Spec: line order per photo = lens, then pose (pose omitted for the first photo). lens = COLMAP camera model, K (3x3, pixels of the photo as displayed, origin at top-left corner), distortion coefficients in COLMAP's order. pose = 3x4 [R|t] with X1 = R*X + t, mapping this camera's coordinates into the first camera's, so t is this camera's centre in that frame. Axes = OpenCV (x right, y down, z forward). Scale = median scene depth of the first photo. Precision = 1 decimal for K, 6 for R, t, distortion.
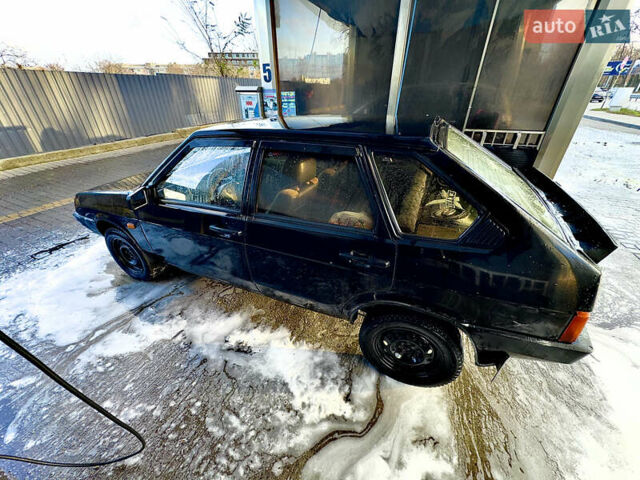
lens RADIAL K [[262.3, 0, 319.6], [0, 262.3, 233.1], [0, 0, 1]] dist [0.000355, -0.000030]
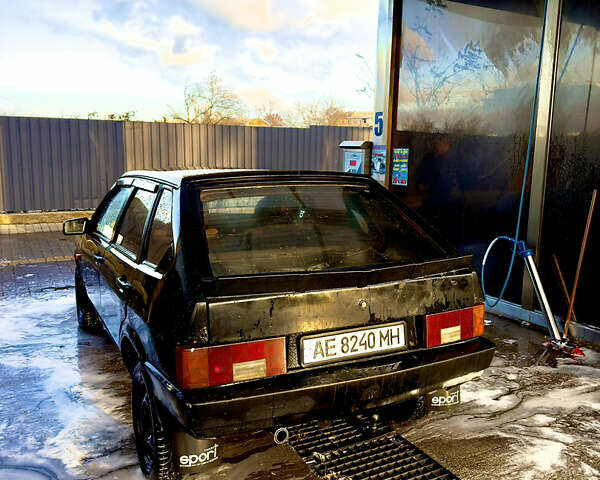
lens RADIAL K [[526.4, 0, 300.0], [0, 526.4, 240.0], [0, 0, 1]] dist [0.139685, -0.206287]
pose [[0.796597, 0.110585, -0.594310, 0.491460], [-0.293522, 0.930212, -0.220341, 0.040406], [0.528468, 0.349966, 0.773463, -0.079594]]
